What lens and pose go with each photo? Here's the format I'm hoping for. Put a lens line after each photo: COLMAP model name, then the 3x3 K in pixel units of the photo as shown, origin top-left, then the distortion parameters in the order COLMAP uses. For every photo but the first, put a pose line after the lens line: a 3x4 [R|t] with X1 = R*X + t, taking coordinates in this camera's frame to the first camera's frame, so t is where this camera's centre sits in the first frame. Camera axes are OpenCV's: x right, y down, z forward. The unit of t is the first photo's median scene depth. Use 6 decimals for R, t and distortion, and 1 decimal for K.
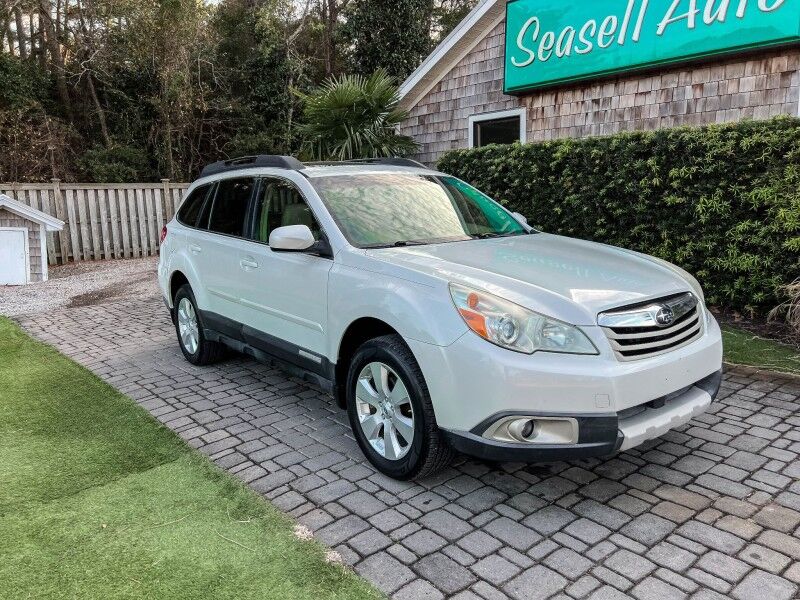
lens RADIAL K [[598.8, 0, 395.7], [0, 598.8, 305.3], [0, 0, 1]] dist [0.039452, -0.040576]
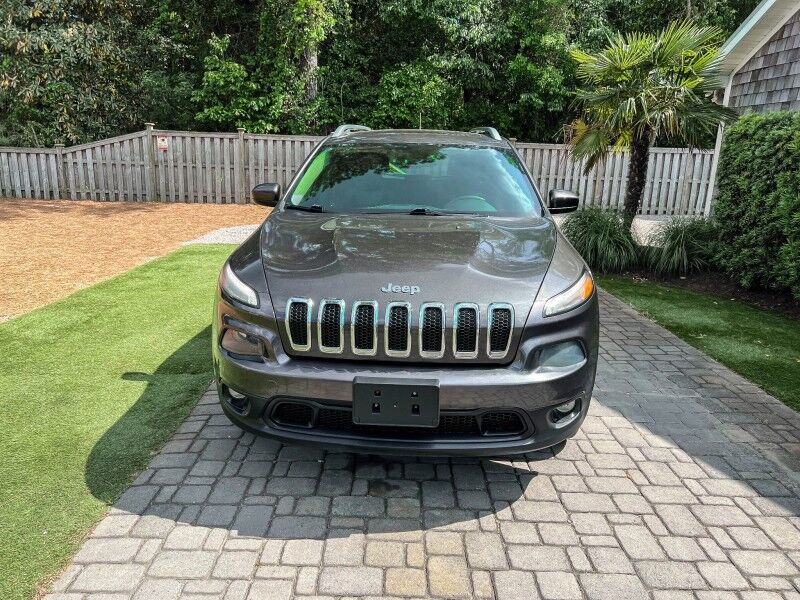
lens RADIAL K [[599.6, 0, 397.0], [0, 599.6, 308.3], [0, 0, 1]] dist [0.037283, -0.041562]
pose [[0.775383, 0.206940, -0.596622, 0.370561], [-0.163994, 0.978354, 0.126215, -0.055551], [0.609826, -0.000023, 0.792535, 0.142743]]
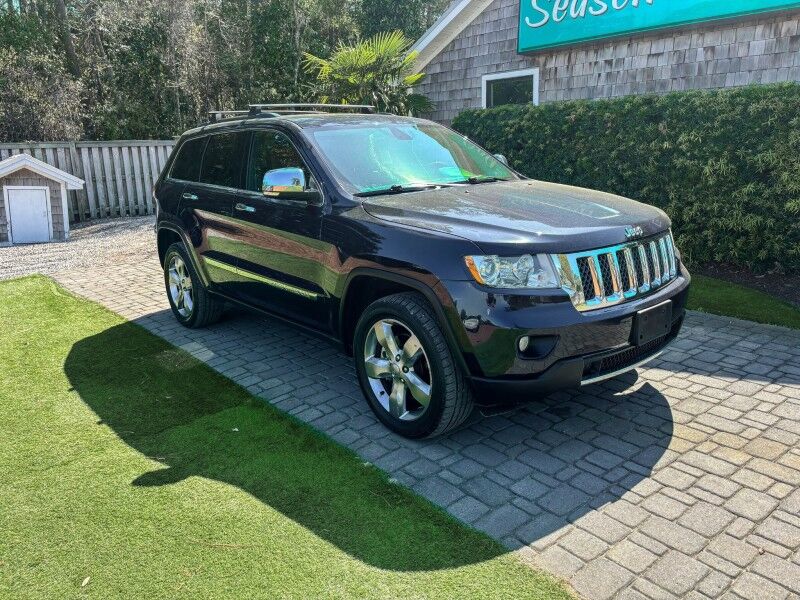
lens RADIAL K [[603.0, 0, 392.9], [0, 603.0, 300.8], [0, 0, 1]] dist [0.012907, -0.004839]
pose [[0.999980, -0.002371, -0.005882, -0.037667], [0.002777, 0.997549, 0.069917, -0.009377], [0.005701, -0.069932, 0.997535, -0.070108]]
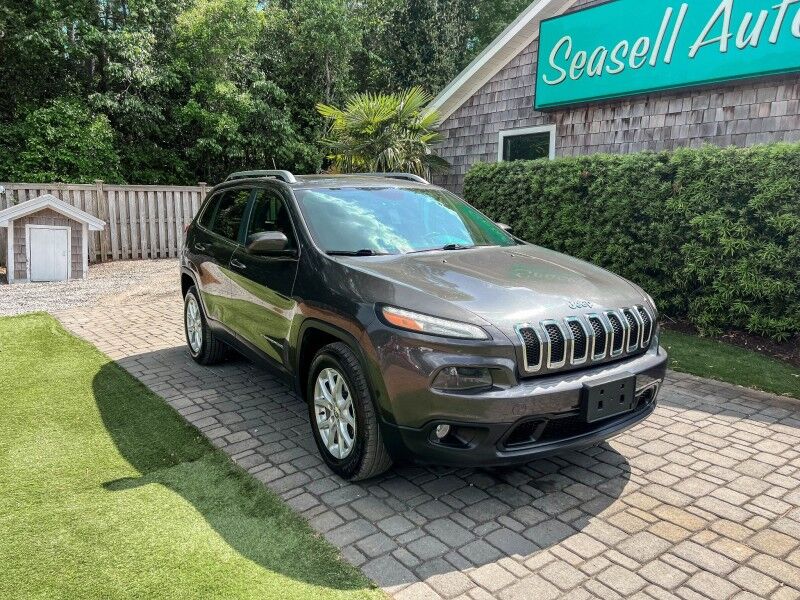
lens RADIAL K [[598.4, 0, 398.0], [0, 598.4, 306.4], [0, 0, 1]] dist [0.034340, -0.037597]
pose [[0.998332, 0.036842, -0.044460, 0.010831], [-0.037202, 0.999281, -0.007295, -0.008115], [0.044159, 0.008937, 0.998985, -0.024209]]
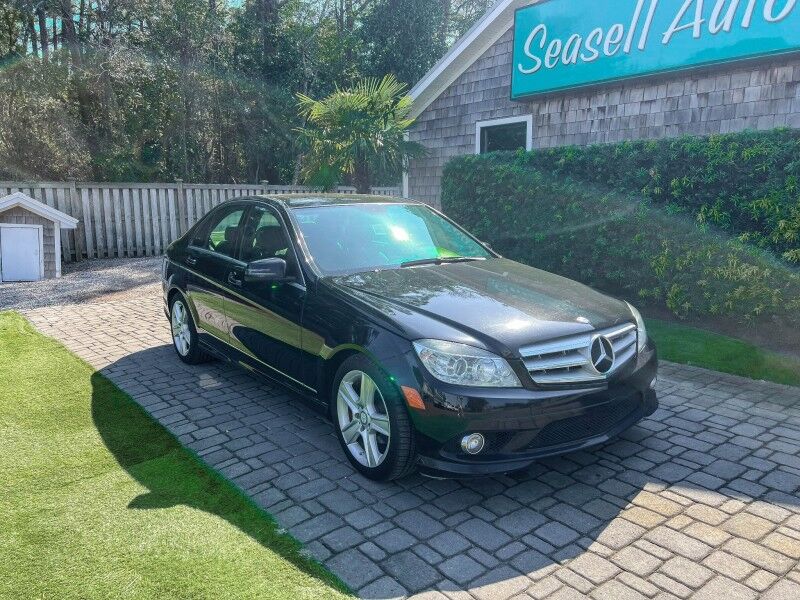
lens RADIAL K [[598.4, 0, 398.0], [0, 598.4, 306.4], [0, 0, 1]] dist [0.034340, -0.037597]
pose [[0.999607, 0.019769, -0.019889, 0.025618], [-0.019835, 0.999798, -0.003138, 0.000002], [0.019823, 0.003531, 0.999797, -0.007886]]
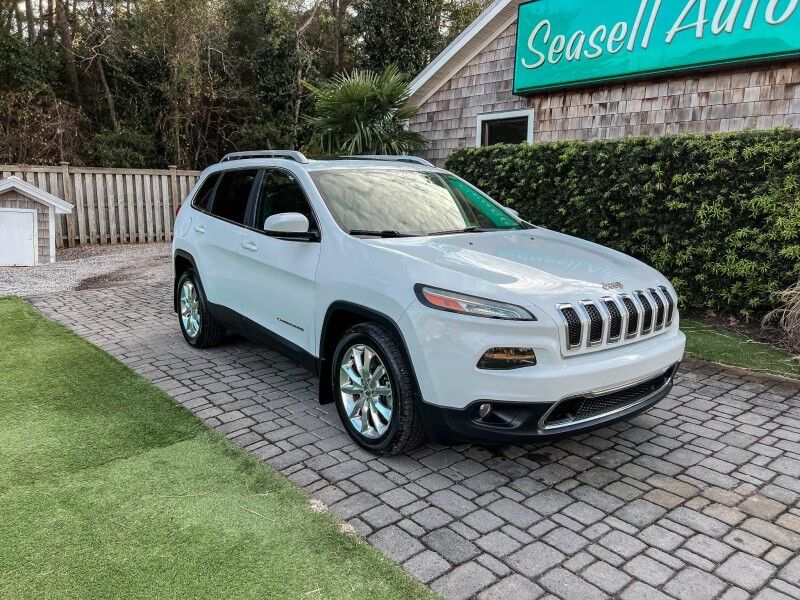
lens RADIAL K [[598.8, 0, 395.7], [0, 598.8, 305.3], [0, 0, 1]] dist [0.039452, -0.040576]
pose [[0.999418, 0.033956, 0.003213, -0.013443], [-0.033987, 0.999372, 0.010013, 0.001995], [-0.002871, -0.010117, 0.999945, -0.028135]]
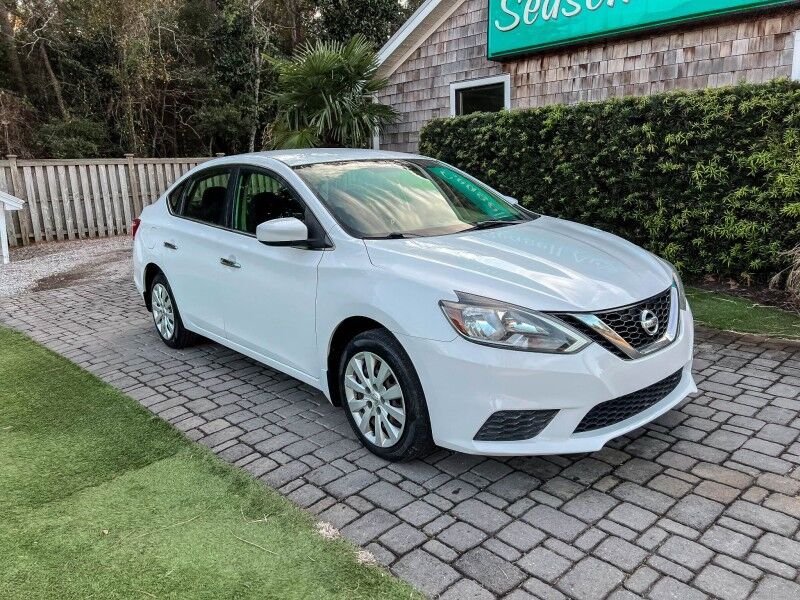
lens RADIAL K [[598.8, 0, 395.7], [0, 598.8, 305.3], [0, 0, 1]] dist [0.039452, -0.040576]
pose [[0.998440, -0.025054, 0.049897, -0.036870], [0.022970, 0.998858, 0.041903, -0.001336], [-0.050889, -0.040691, 0.997875, 0.037589]]
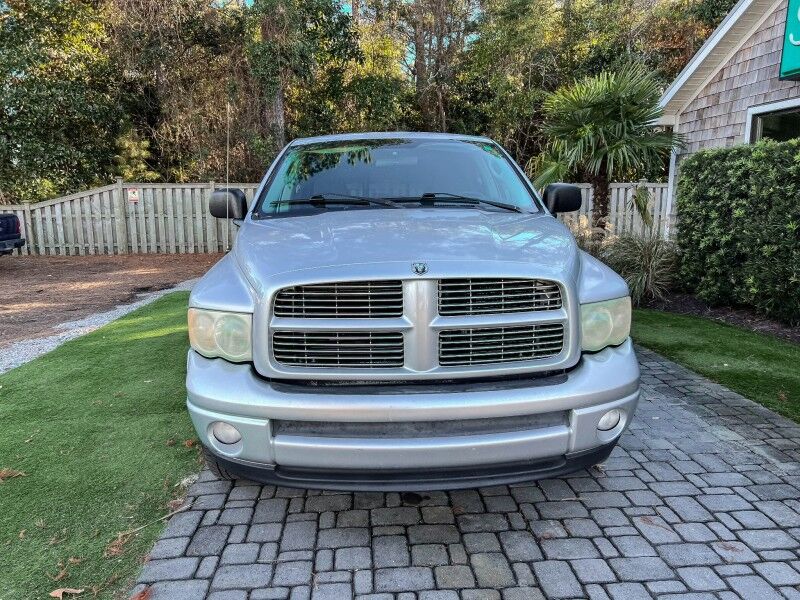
lens RADIAL K [[599.6, 0, 397.0], [0, 599.6, 308.3], [0, 0, 1]] dist [0.037283, -0.041562]
pose [[0.816847, 0.127299, -0.562633, 0.361044], [-0.120876, 0.991466, 0.048833, -0.038442], [0.564048, 0.028120, 0.825263, 0.083893]]
